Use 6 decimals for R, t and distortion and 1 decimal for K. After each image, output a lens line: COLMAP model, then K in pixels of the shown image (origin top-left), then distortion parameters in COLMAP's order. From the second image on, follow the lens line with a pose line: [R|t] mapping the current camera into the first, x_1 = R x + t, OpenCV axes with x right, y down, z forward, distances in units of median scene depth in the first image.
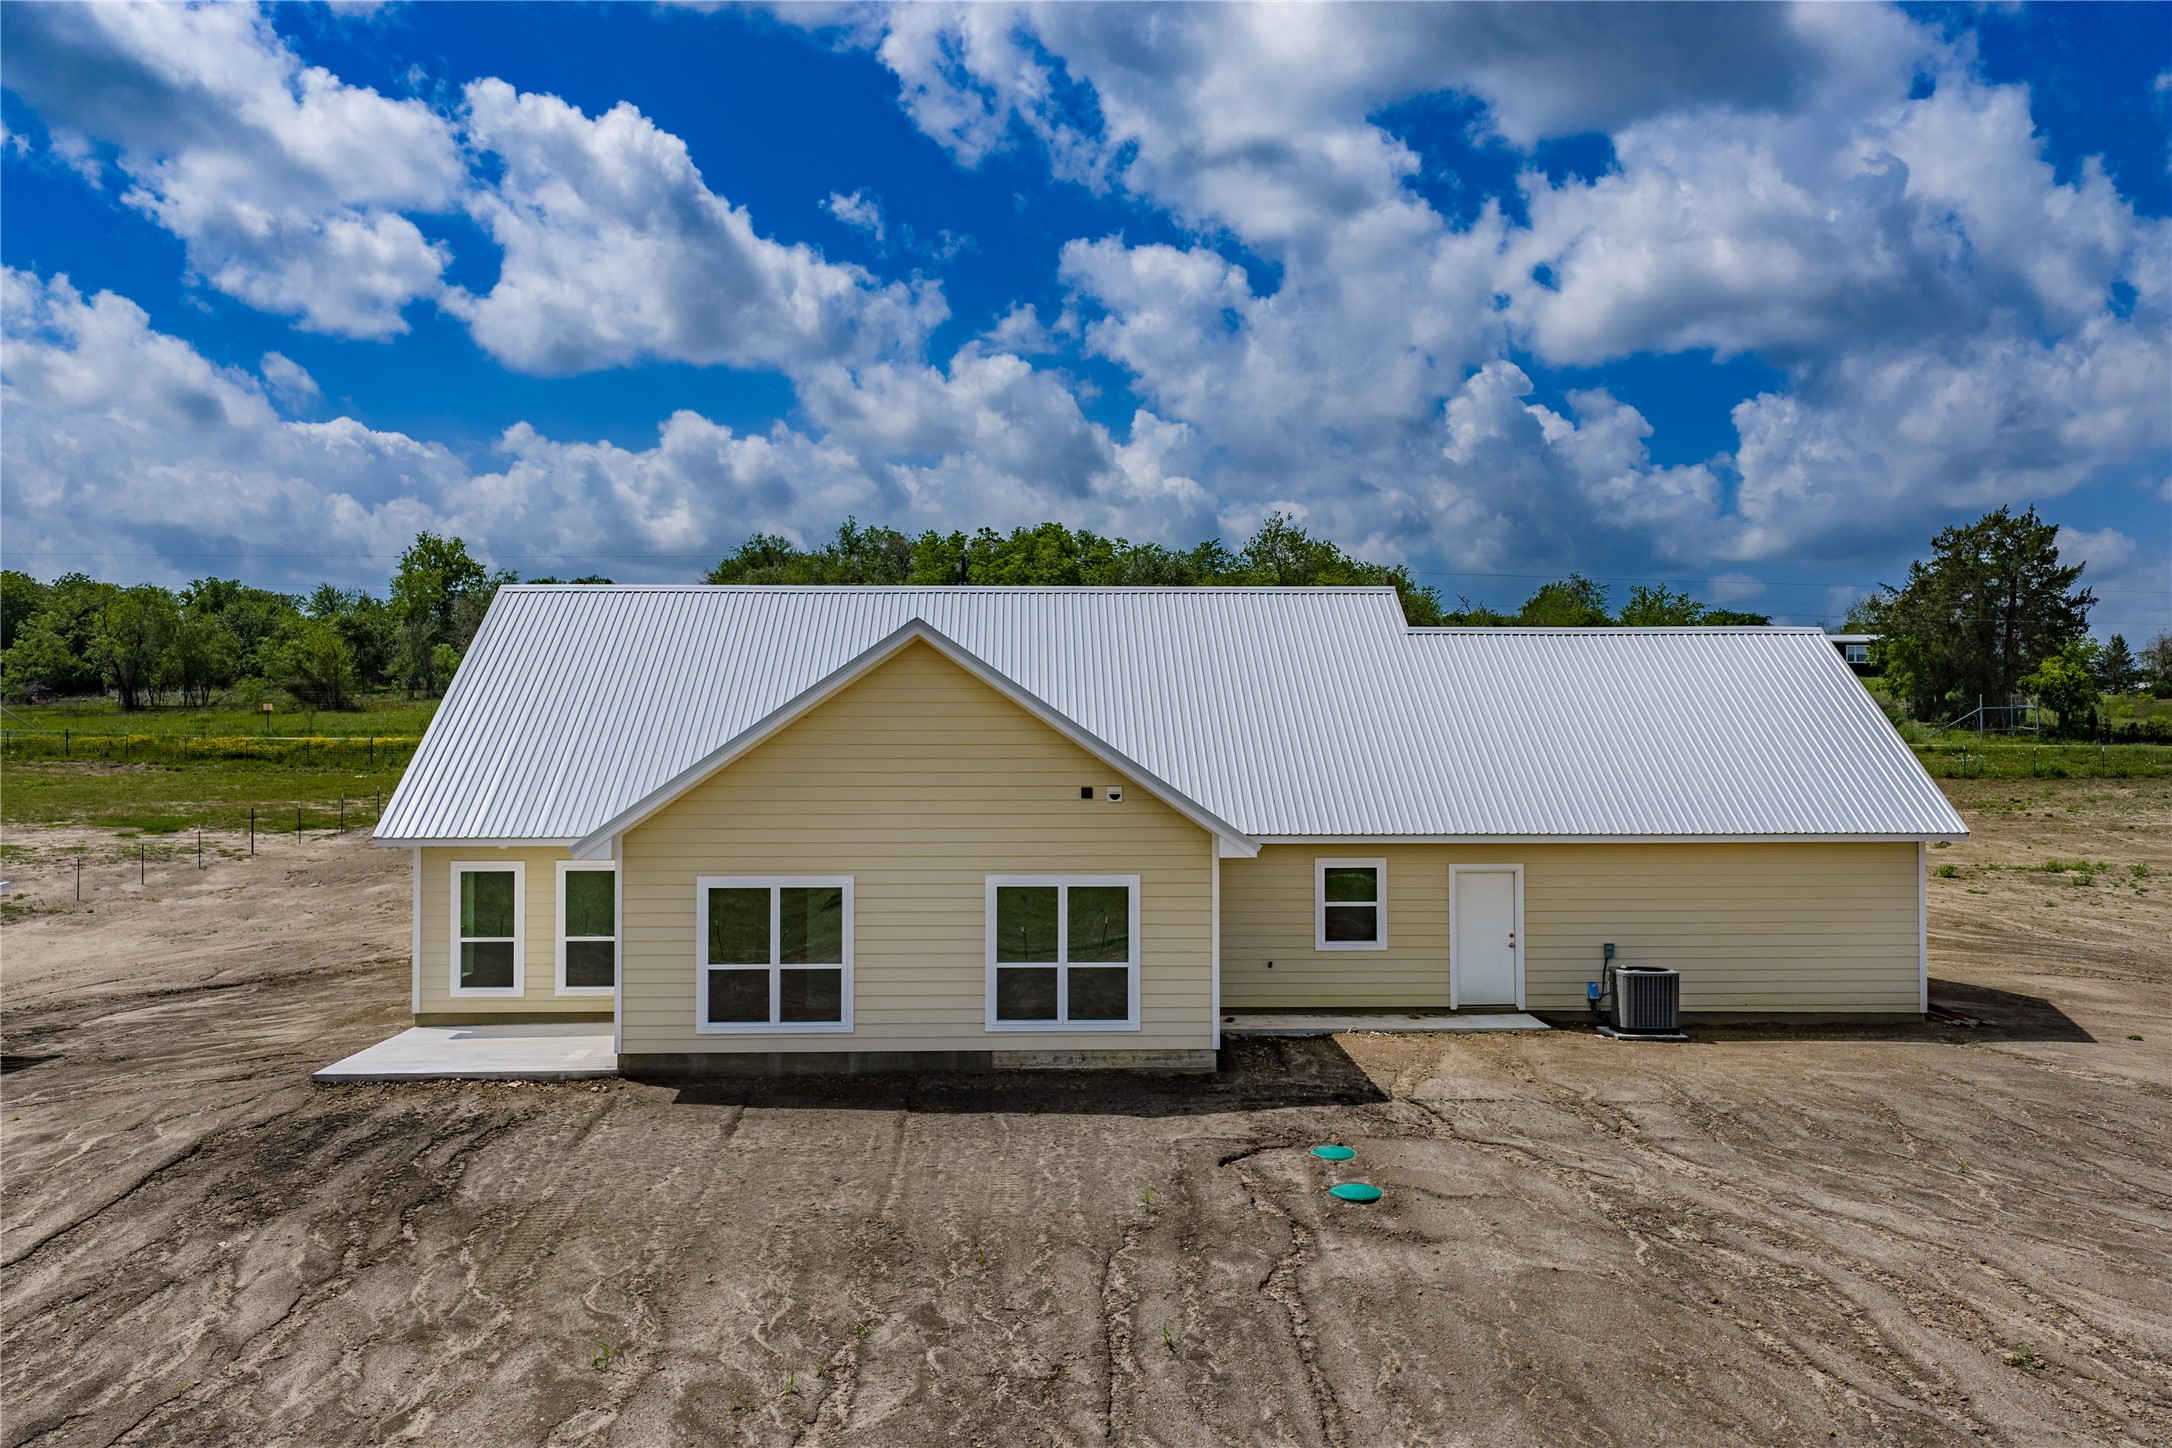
lens RADIAL K [[1803.0, 0, 1078.5], [0, 1803.0, 776.6], [0, 0, 1]] dist [0.012155, -0.023497]
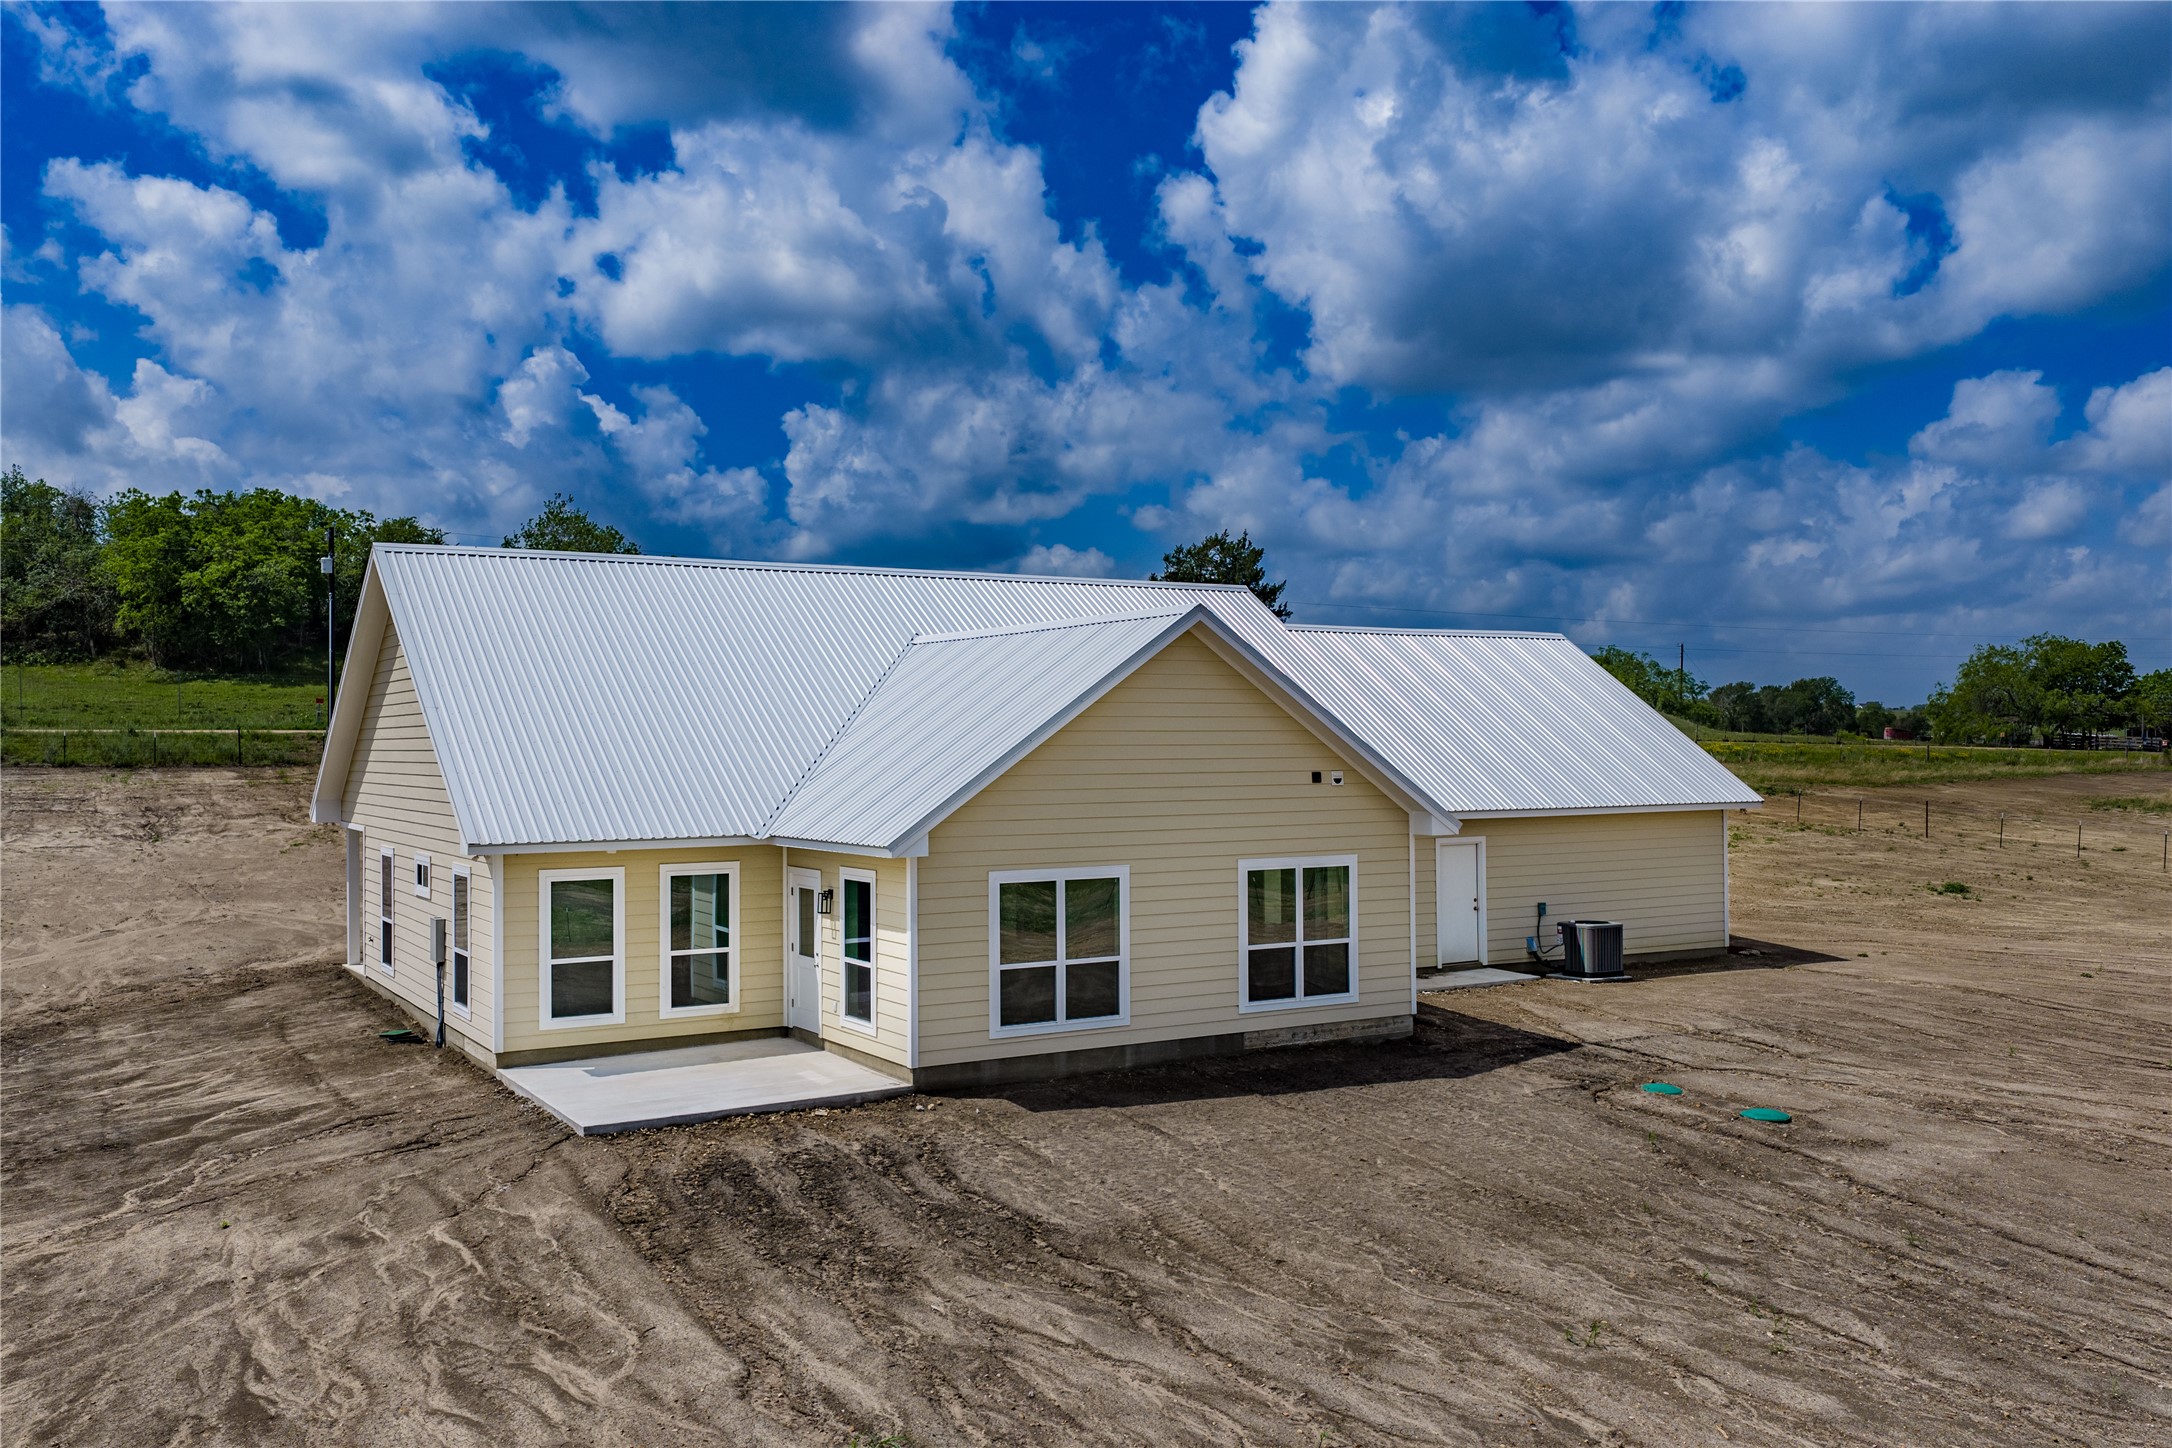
lens RADIAL K [[1803.0, 0, 1070.3], [0, 1803.0, 803.9], [0, 0, 1]] dist [0.012155, -0.023497]
pose [[0.872453, -0.020005, 0.488288, -0.626700], [0.010730, 0.999705, 0.021786, 0.000459], [-0.488580, -0.013768, 0.872411, 0.166772]]
